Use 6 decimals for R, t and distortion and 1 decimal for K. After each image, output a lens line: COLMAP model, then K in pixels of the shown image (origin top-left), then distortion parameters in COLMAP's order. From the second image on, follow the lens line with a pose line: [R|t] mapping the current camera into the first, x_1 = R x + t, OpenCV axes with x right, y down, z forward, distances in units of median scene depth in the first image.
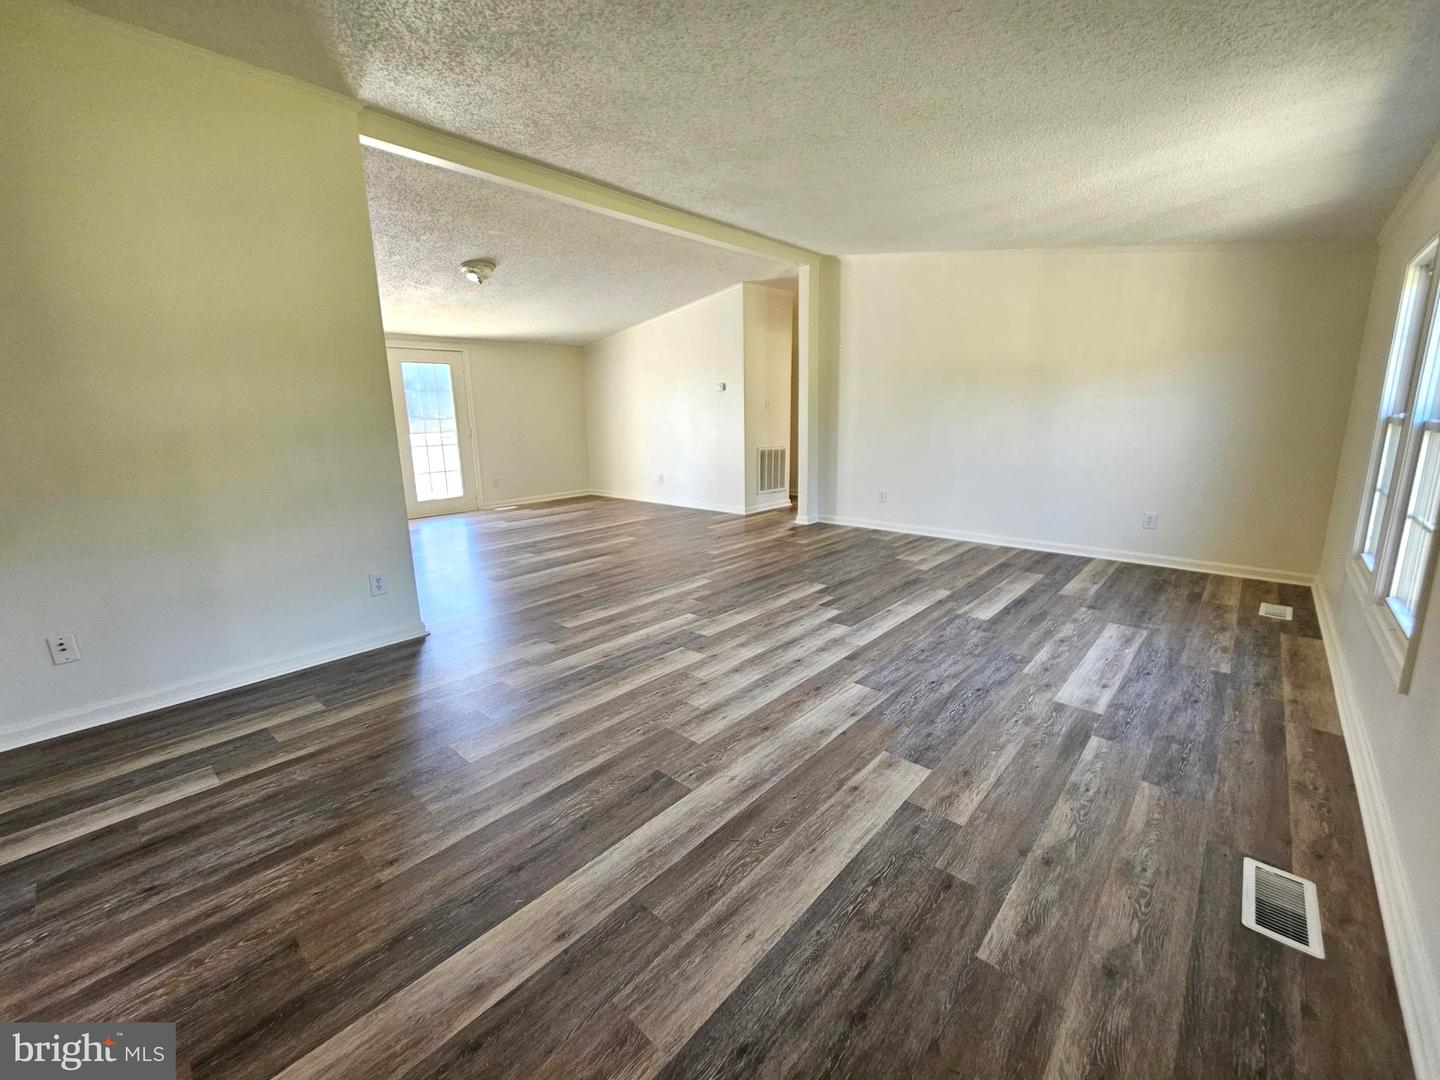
lens RADIAL K [[593.1, 0, 721.4], [0, 593.1, 528.8], [0, 0, 1]] dist [0.002664, -0.000364]
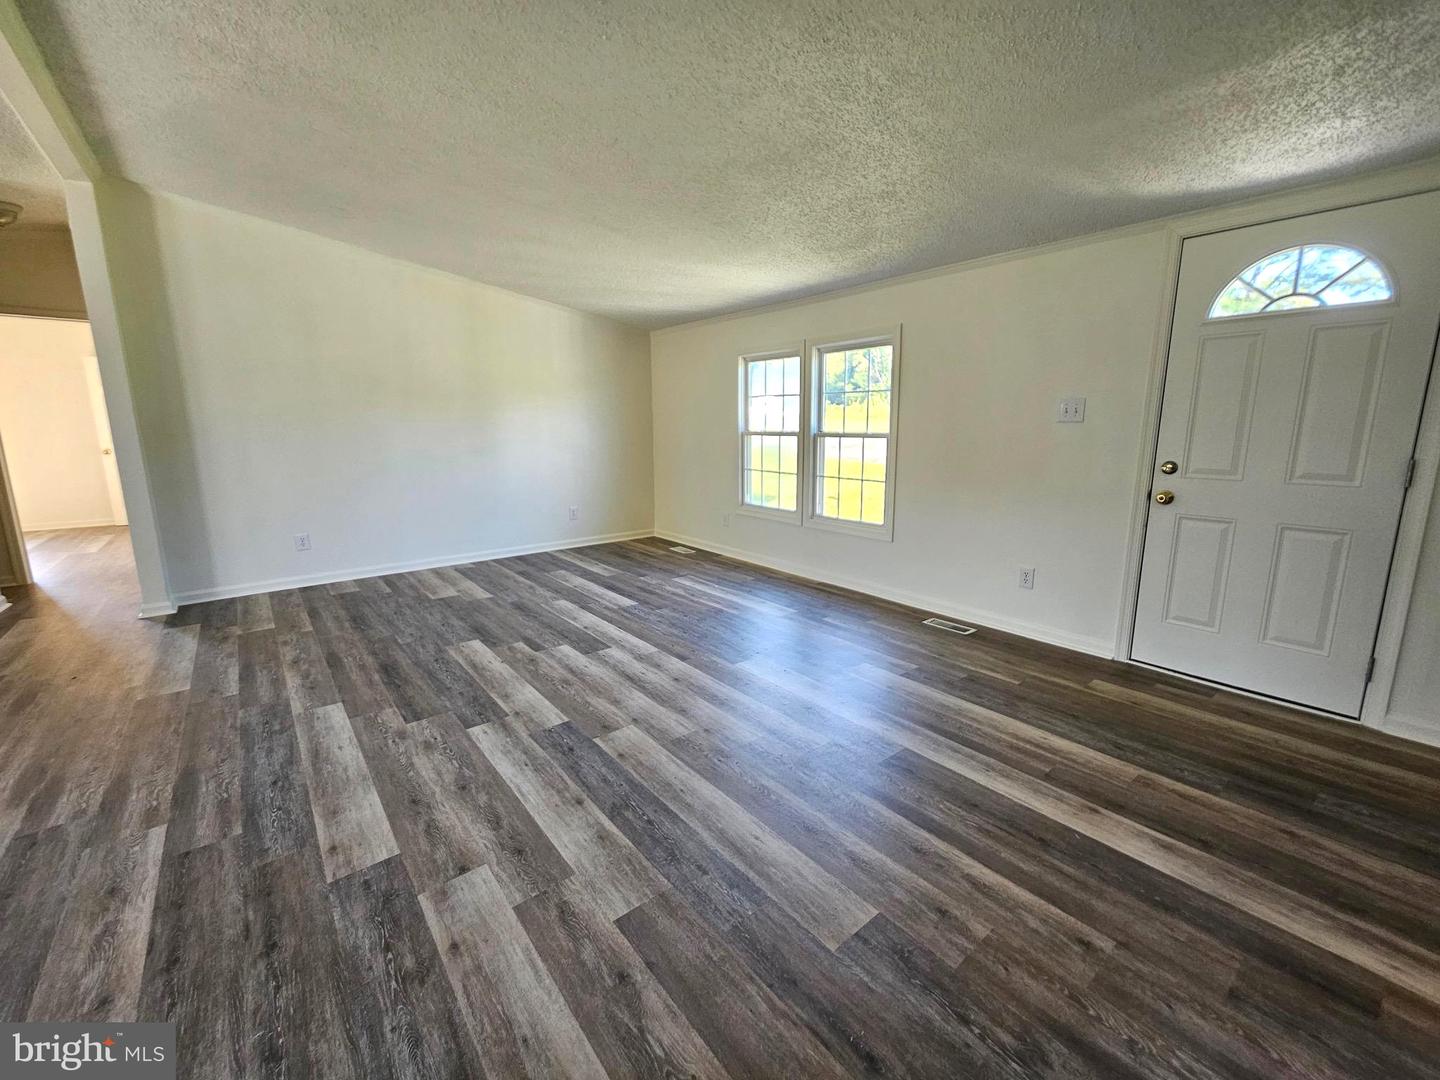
lens RADIAL K [[593.1, 0, 721.4], [0, 593.1, 528.8], [0, 0, 1]] dist [0.002664, -0.000364]
pose [[0.158475, -0.160349, 0.974256, -0.721699], [0.195612, 0.972265, 0.128203, -0.122218], [-0.967792, 0.170259, 0.185446, 0.653839]]
